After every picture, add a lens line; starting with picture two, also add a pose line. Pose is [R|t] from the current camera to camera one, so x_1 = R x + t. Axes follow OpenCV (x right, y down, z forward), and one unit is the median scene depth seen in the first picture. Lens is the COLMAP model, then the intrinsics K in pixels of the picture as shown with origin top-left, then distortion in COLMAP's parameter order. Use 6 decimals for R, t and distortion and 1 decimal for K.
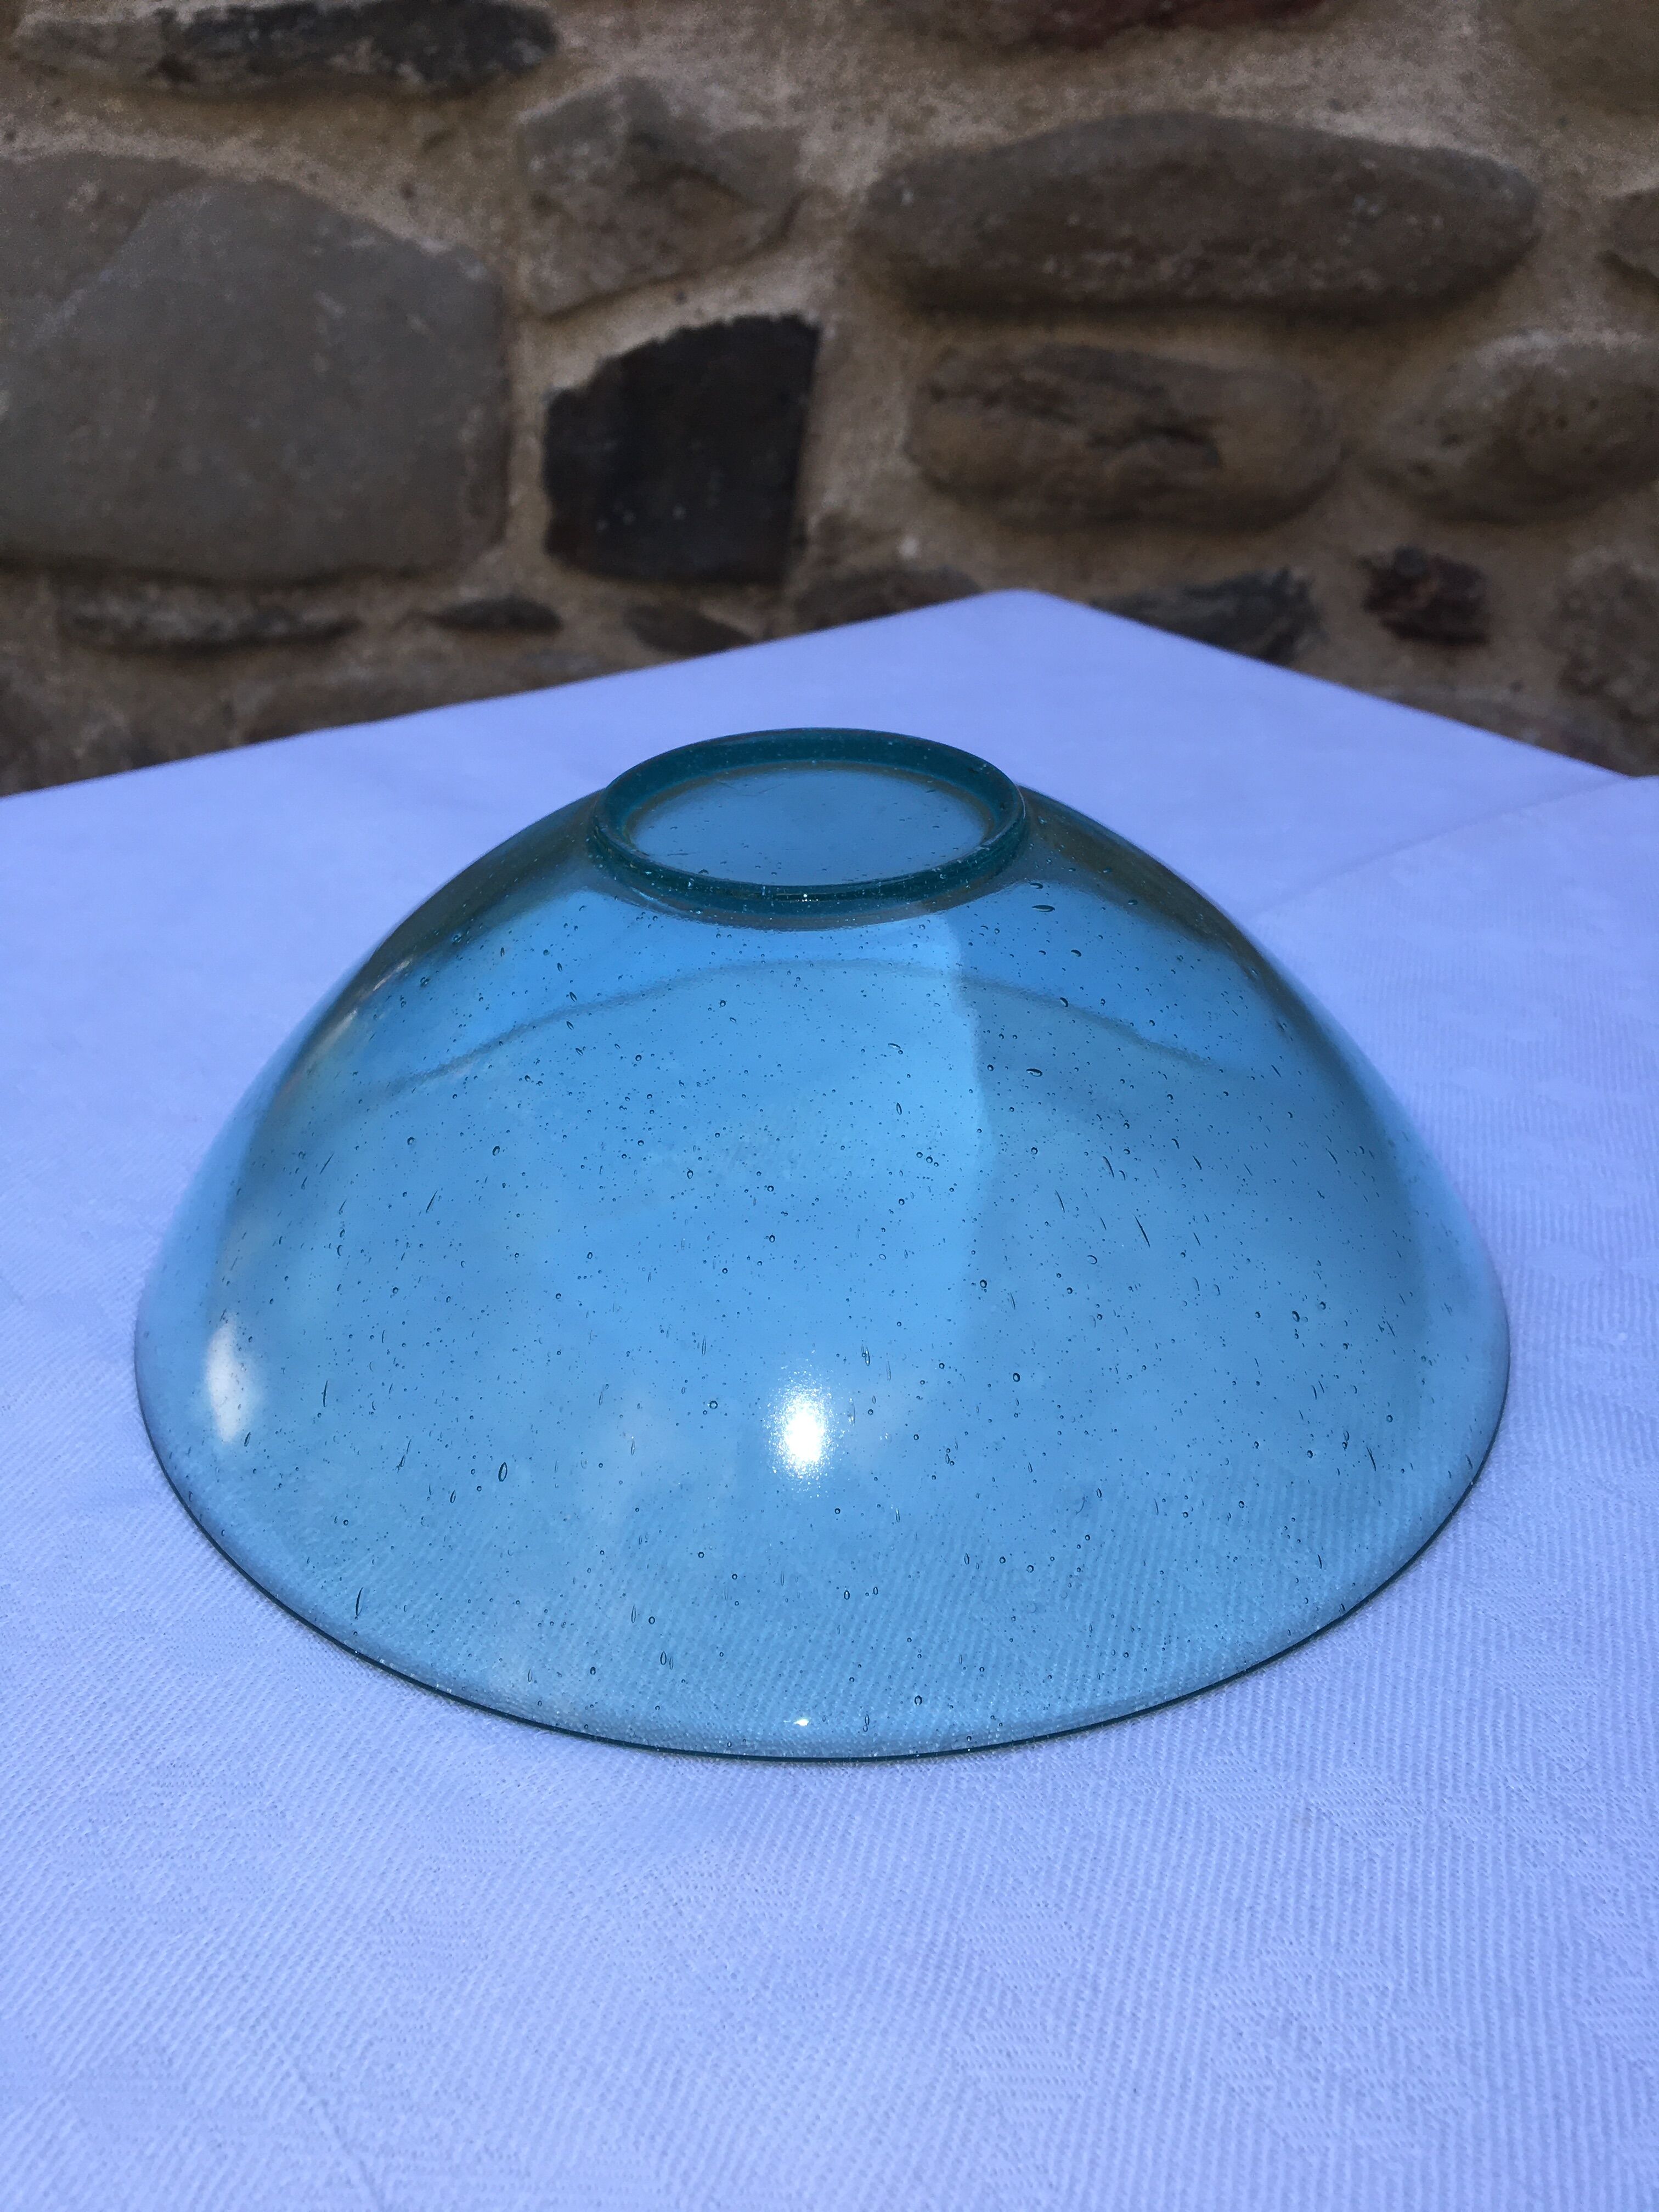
lens RADIAL K [[1898.9, 0, 834.5], [0, 1898.9, 1107.7], [0, 0, 1]] dist [0.052204, -0.094630]
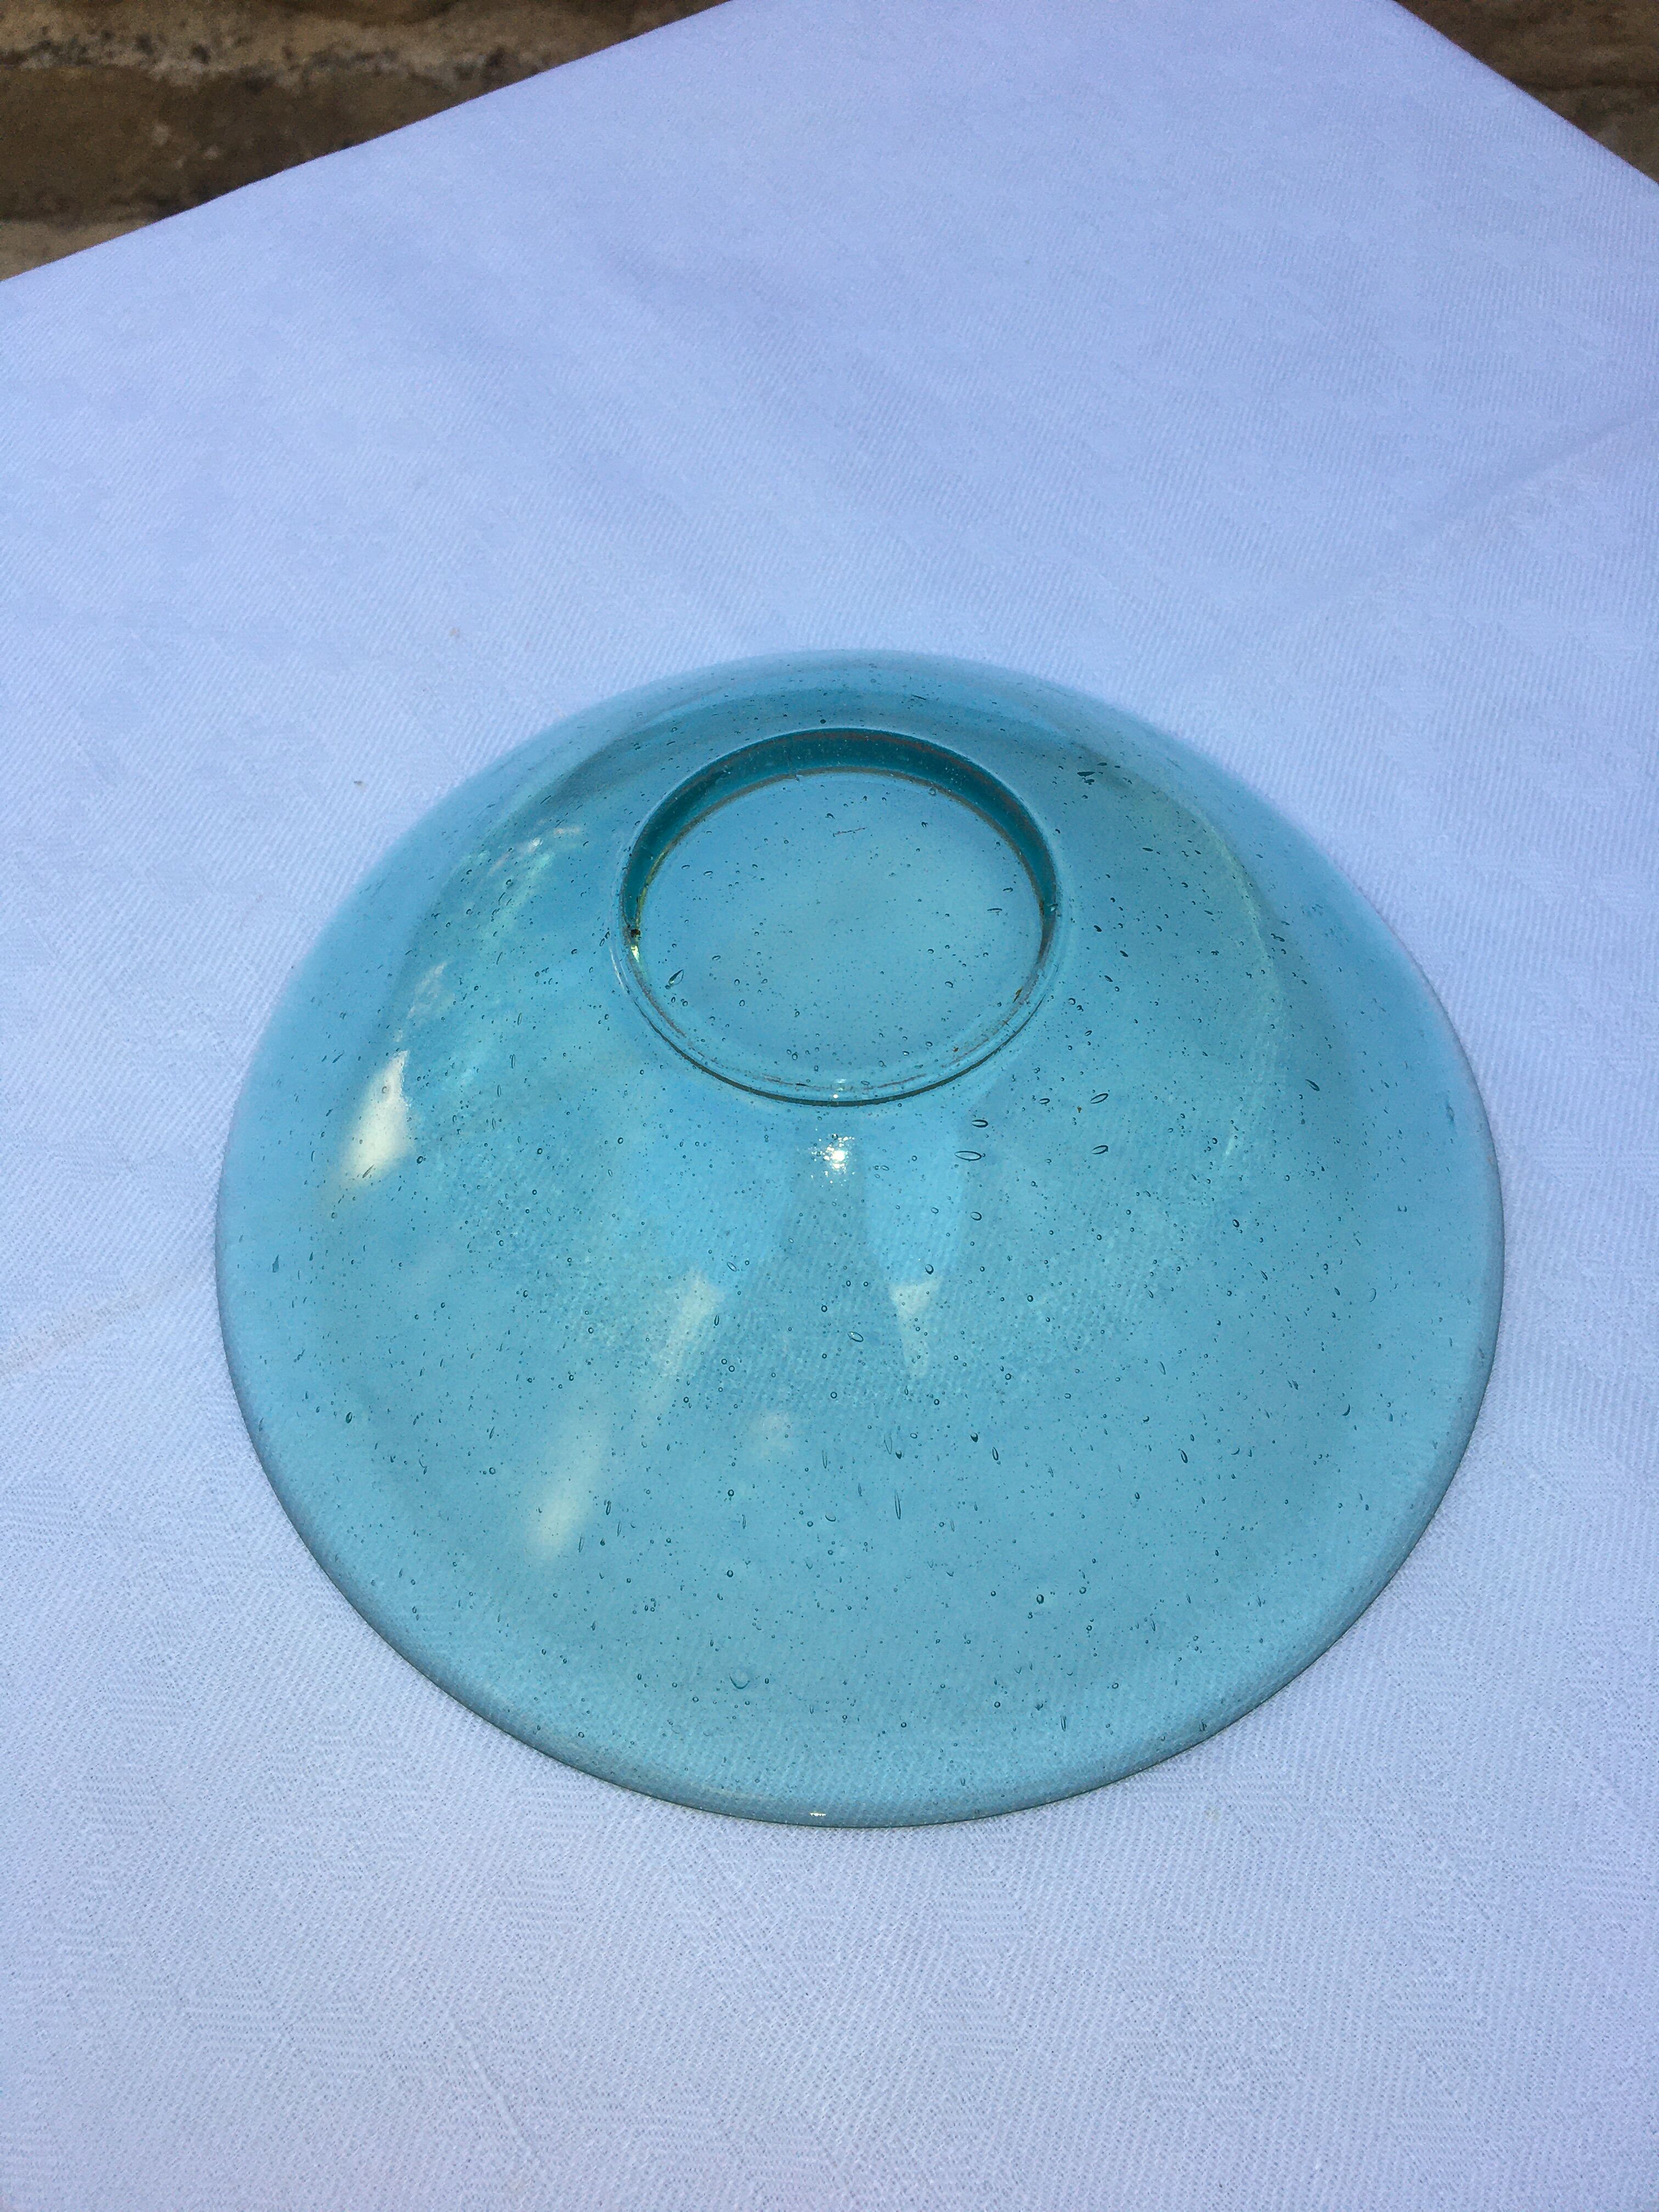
lens RADIAL K [[1884.3, 0, 833.8], [0, 1884.3, 1107.5], [0, 0, 1]] dist [0.063693, -0.113190]
pose [[0.999146, 0.035233, -0.021563, 0.000562], [-0.019415, 0.861302, 0.507722, -0.134857], [0.036461, -0.506870, 0.861251, 0.027183]]
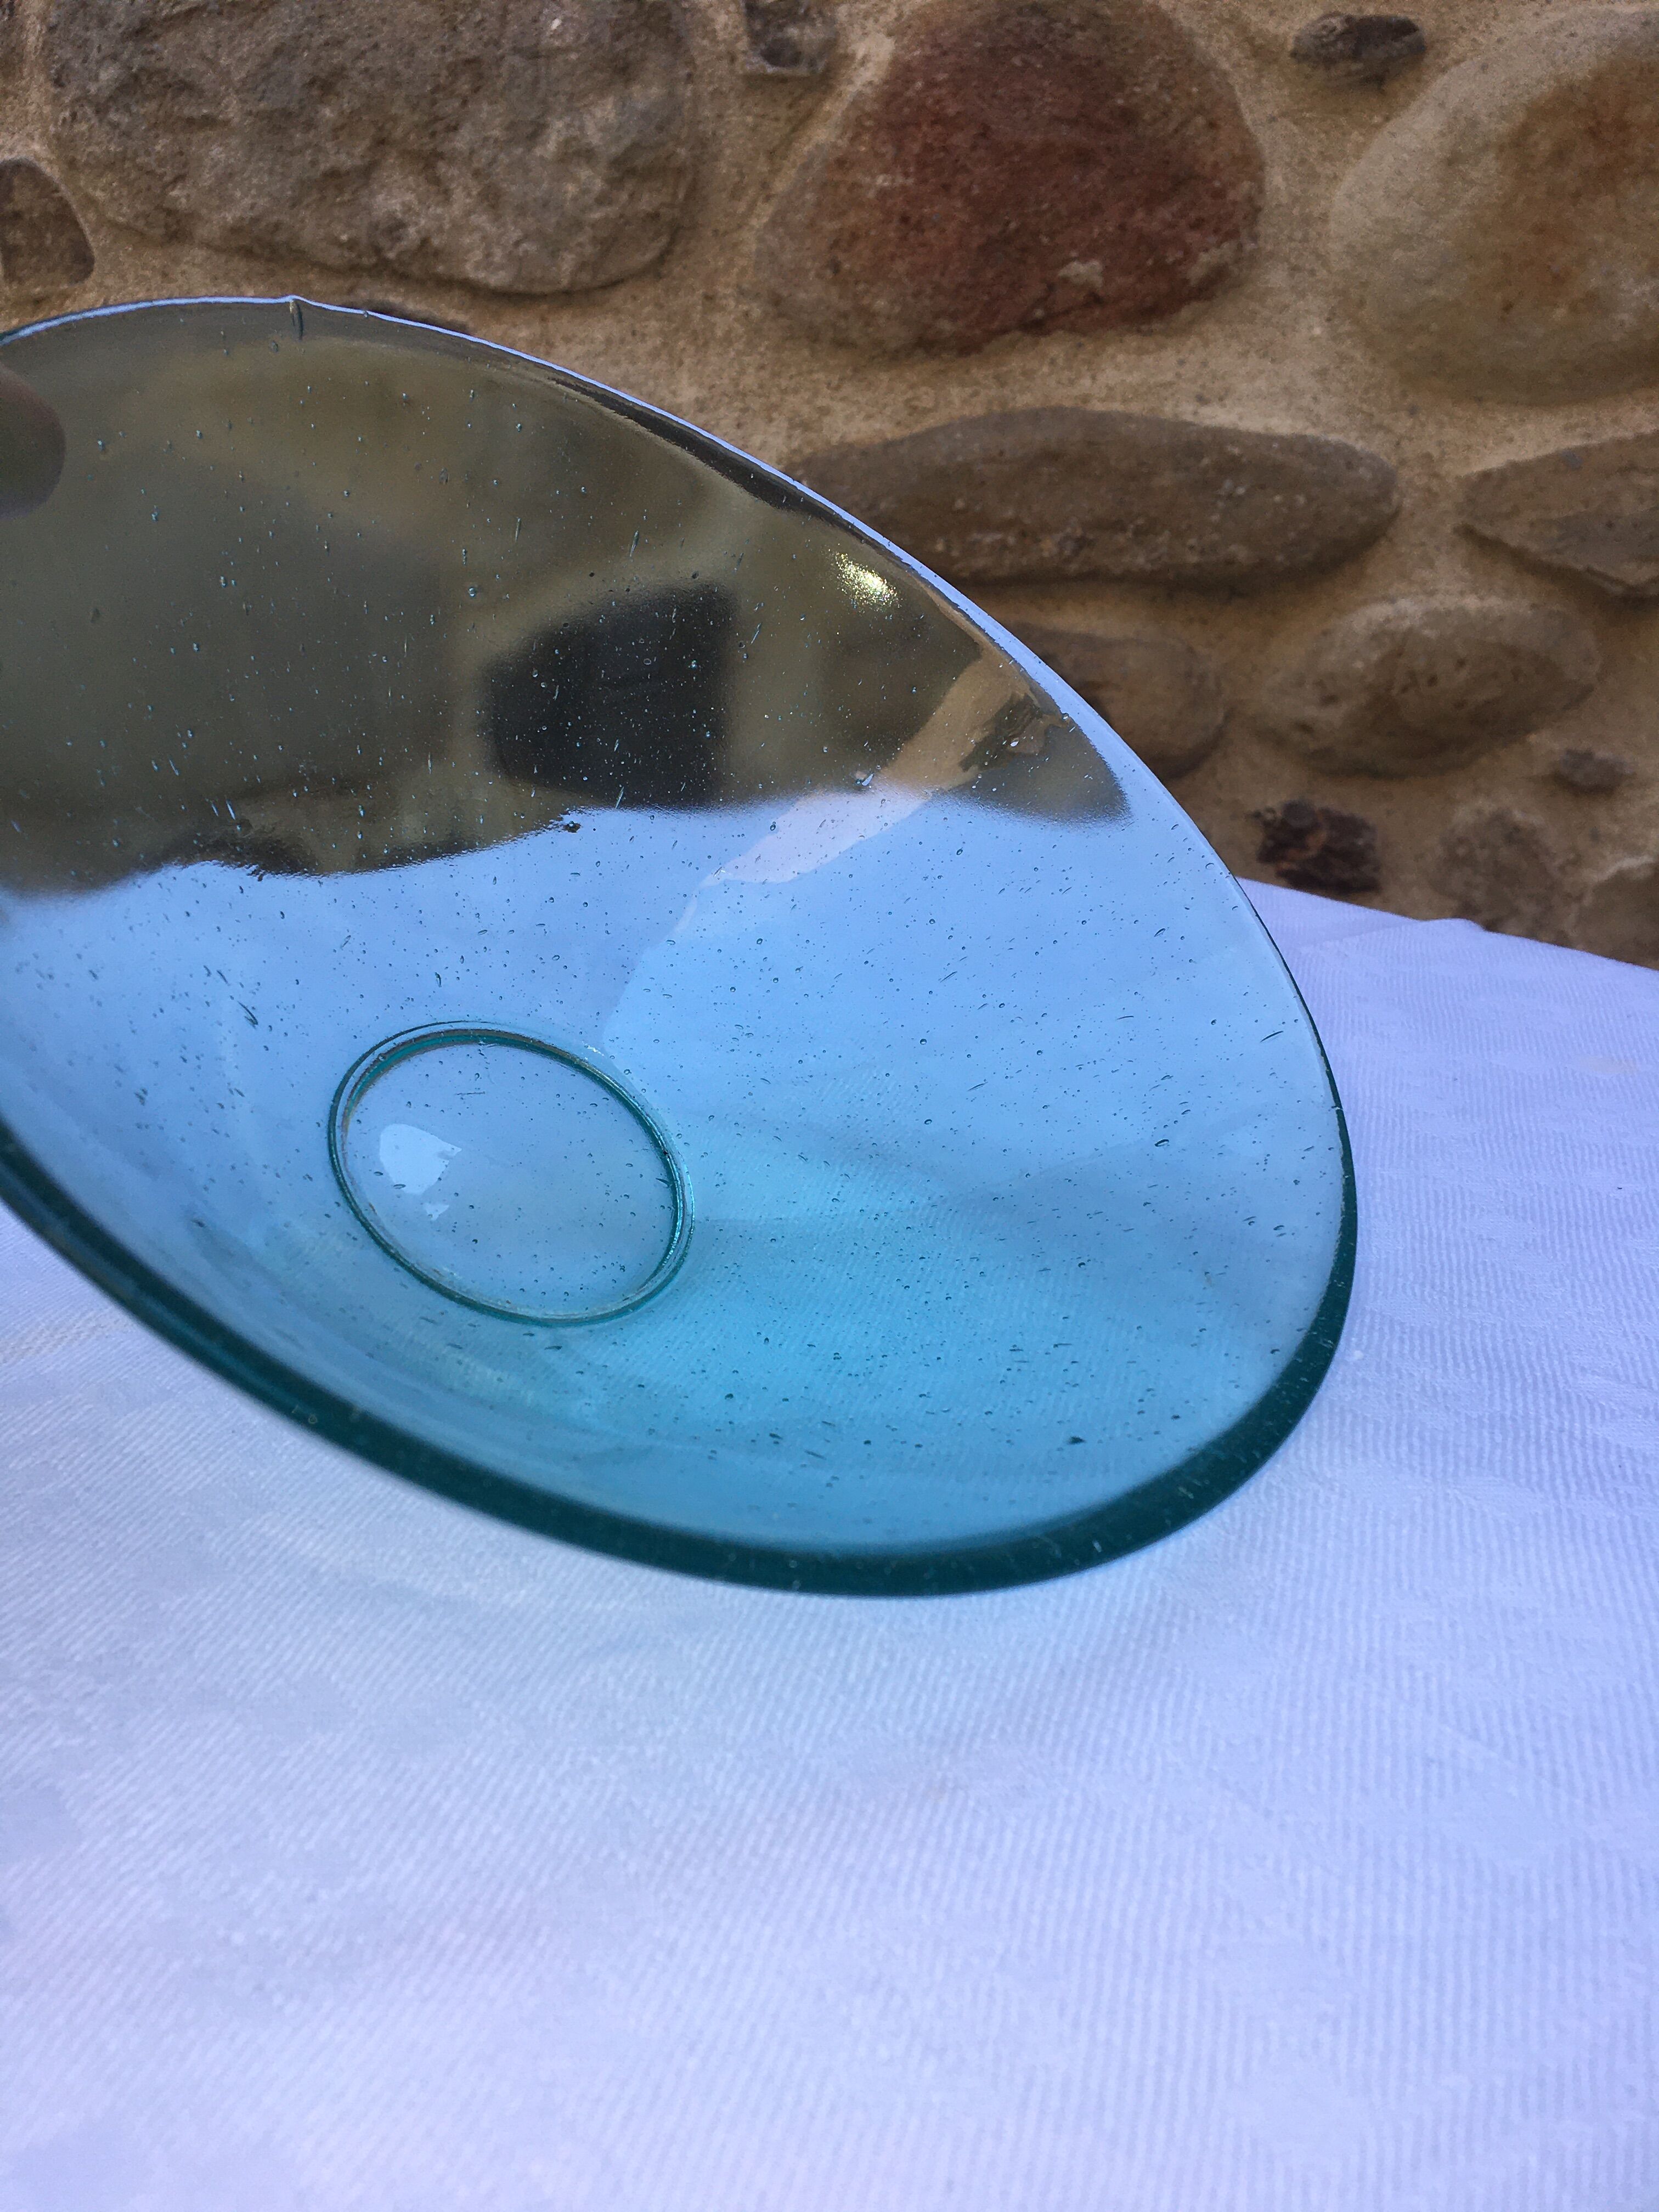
lens RADIAL K [[1884.3, 0, 833.8], [0, 1884.3, 1107.5], [0, 0, 1]] dist [0.063693, -0.113190]
pose [[0.999834, -0.015543, 0.009501, 0.038492], [0.016870, 0.986829, -0.160883, 0.038462], [-0.006875, 0.161016, 0.986928, 0.008160]]
